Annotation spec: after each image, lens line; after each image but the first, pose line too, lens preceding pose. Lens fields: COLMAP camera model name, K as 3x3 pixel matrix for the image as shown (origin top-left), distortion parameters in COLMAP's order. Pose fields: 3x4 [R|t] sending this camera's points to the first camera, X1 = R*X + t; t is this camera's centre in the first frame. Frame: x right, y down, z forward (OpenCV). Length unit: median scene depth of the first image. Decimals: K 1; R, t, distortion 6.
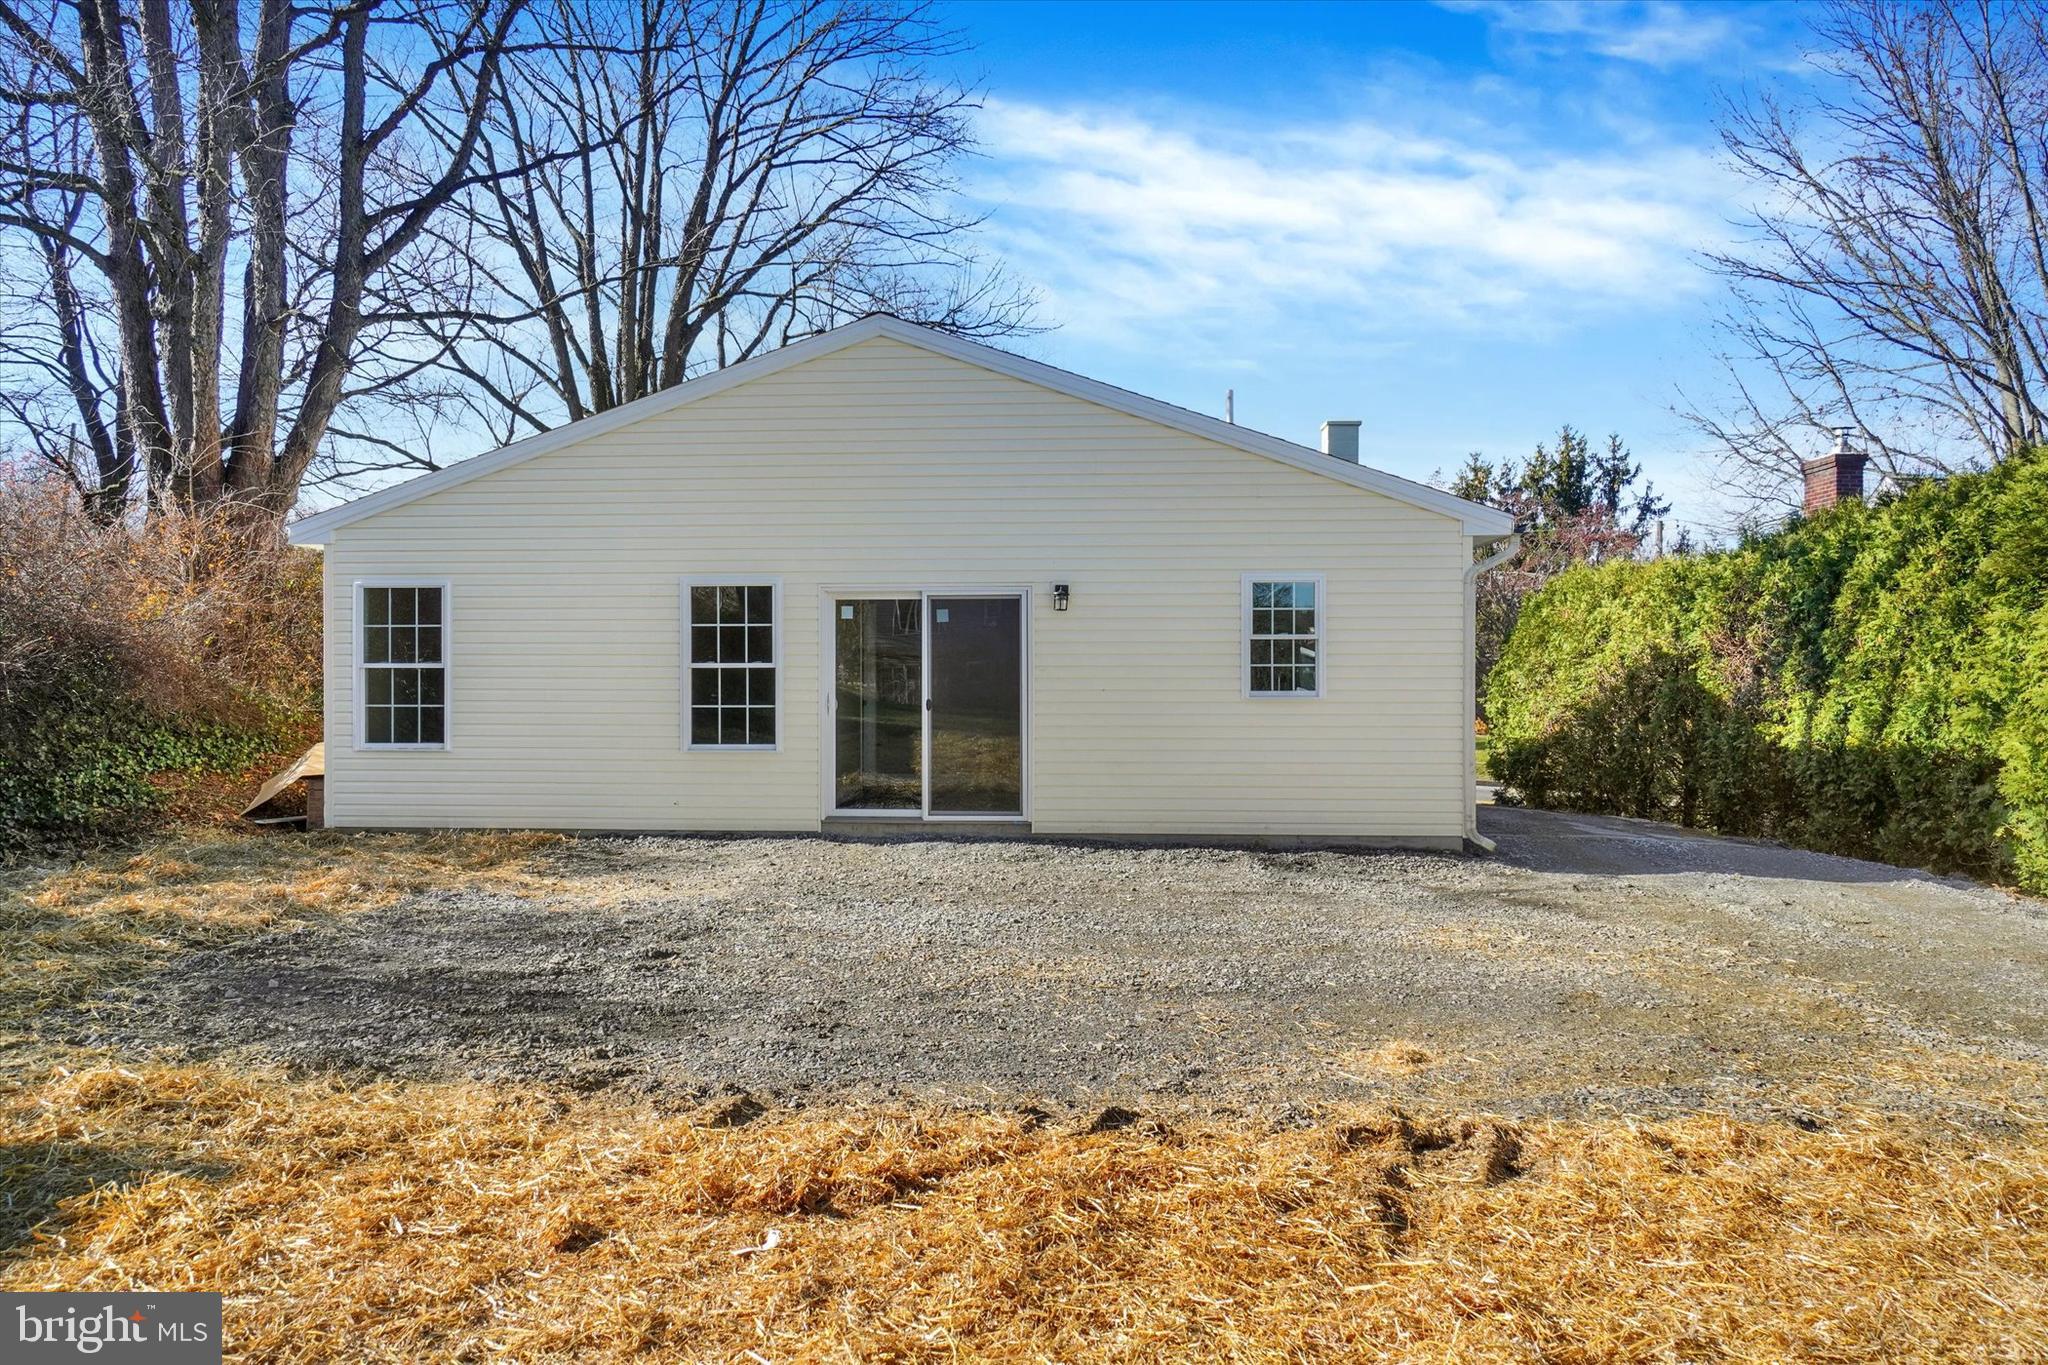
lens RADIAL K [[951.0, 0, 1018.3], [0, 951.0, 686.7], [0, 0, 1]] dist [-0.028284, 0.001132]
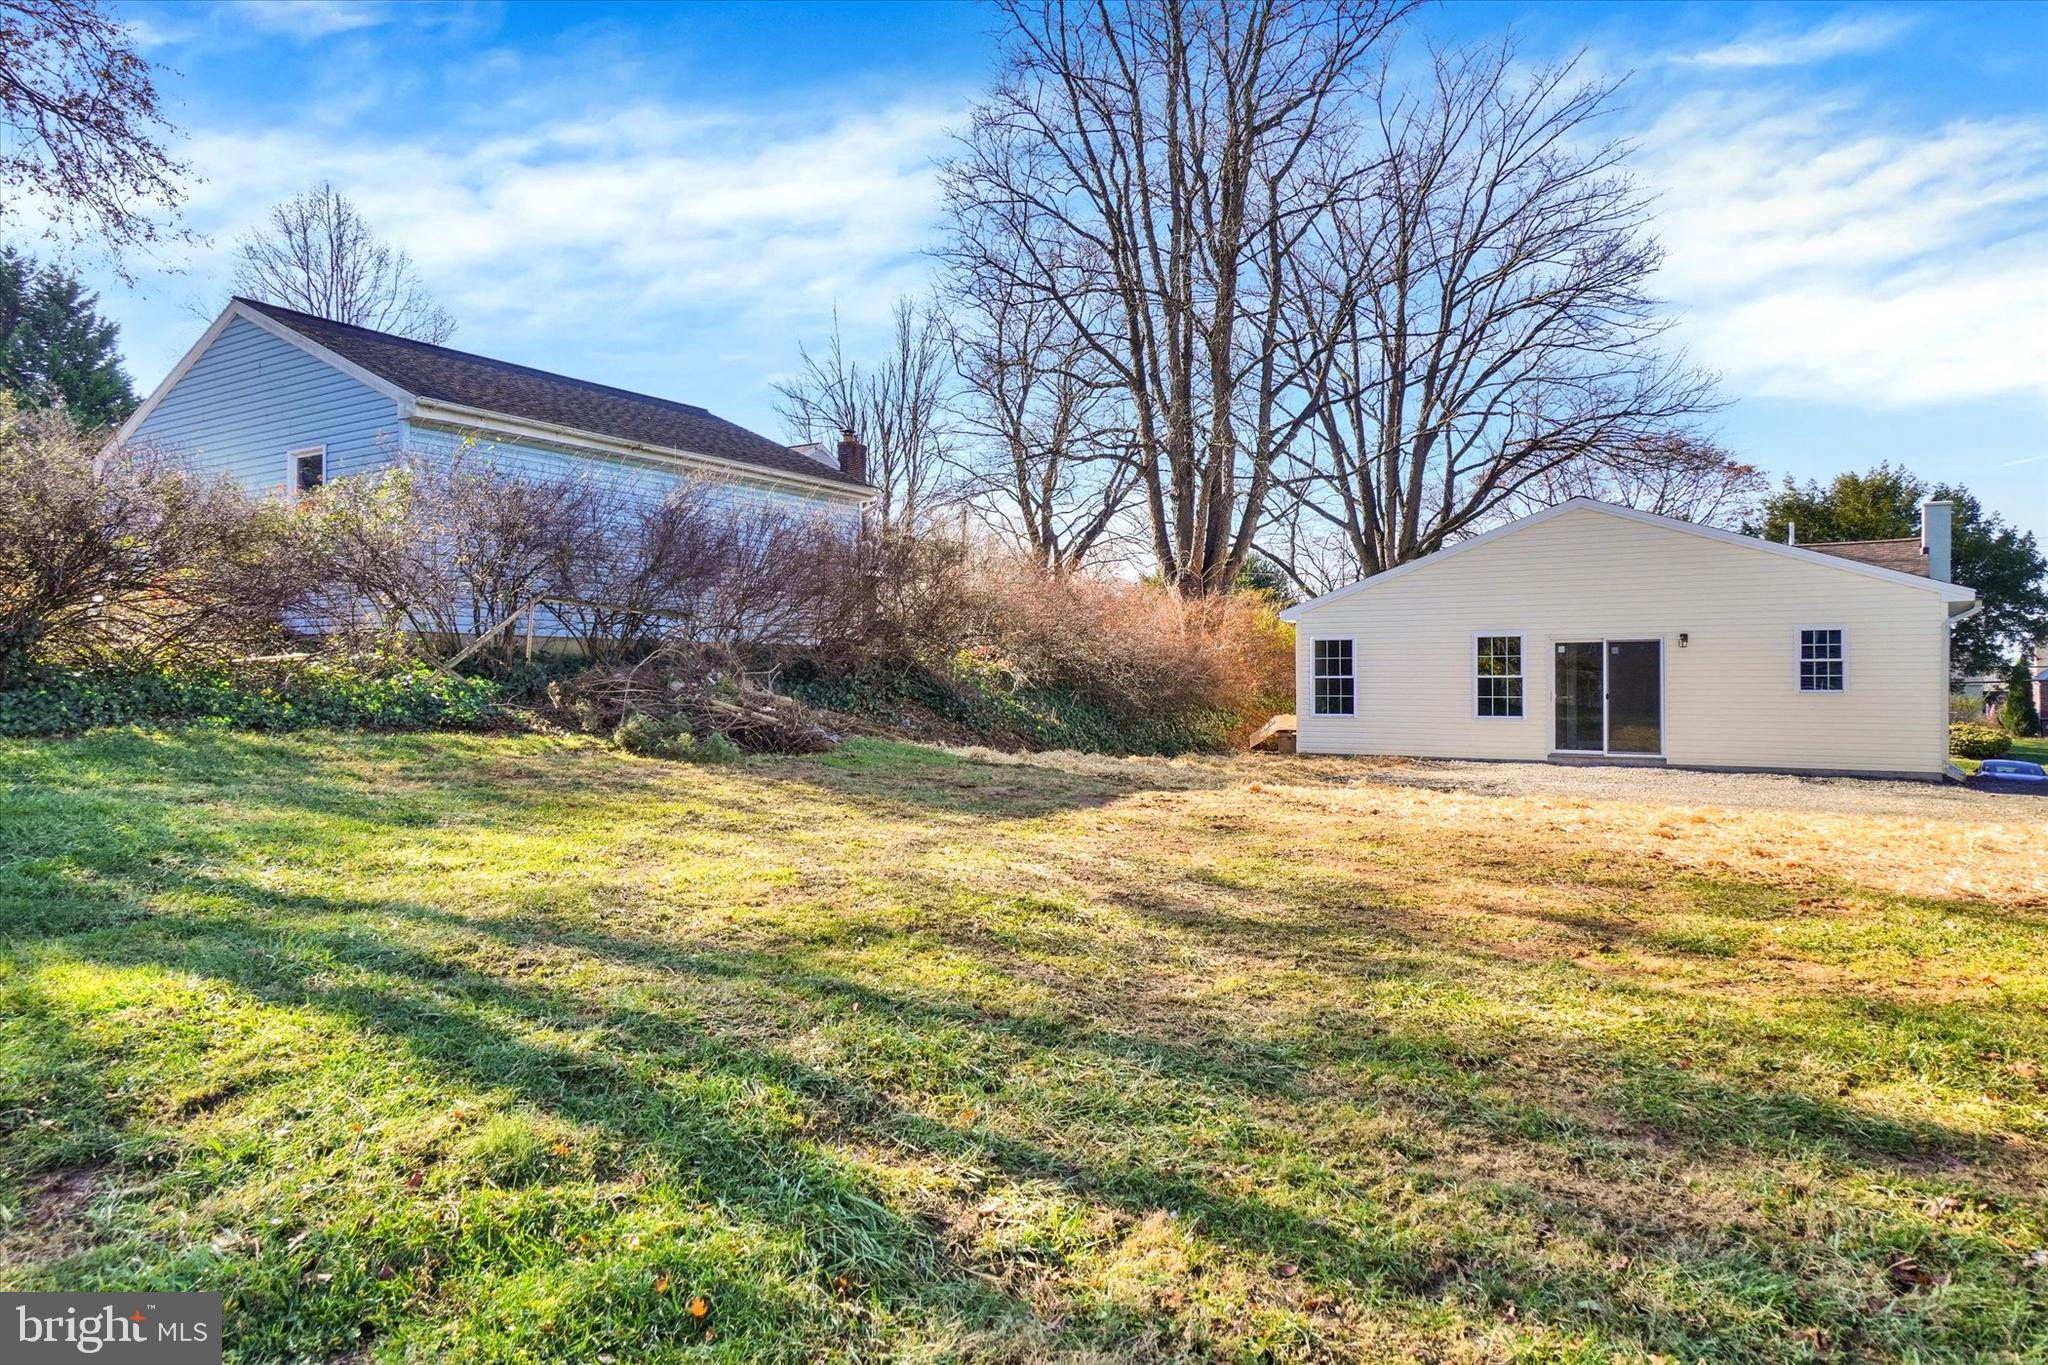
lens RADIAL K [[1372.0, 0, 1016.5], [0, 1372.0, 681.2], [0, 0, 1]] dist [0.046753, 0.000417]
pose [[0.872747, -0.001439, -0.488171, 0.231420], [-0.002716, 0.999966, -0.007803, 0.012806], [0.488165, 0.008136, 0.872713, -2.041392]]
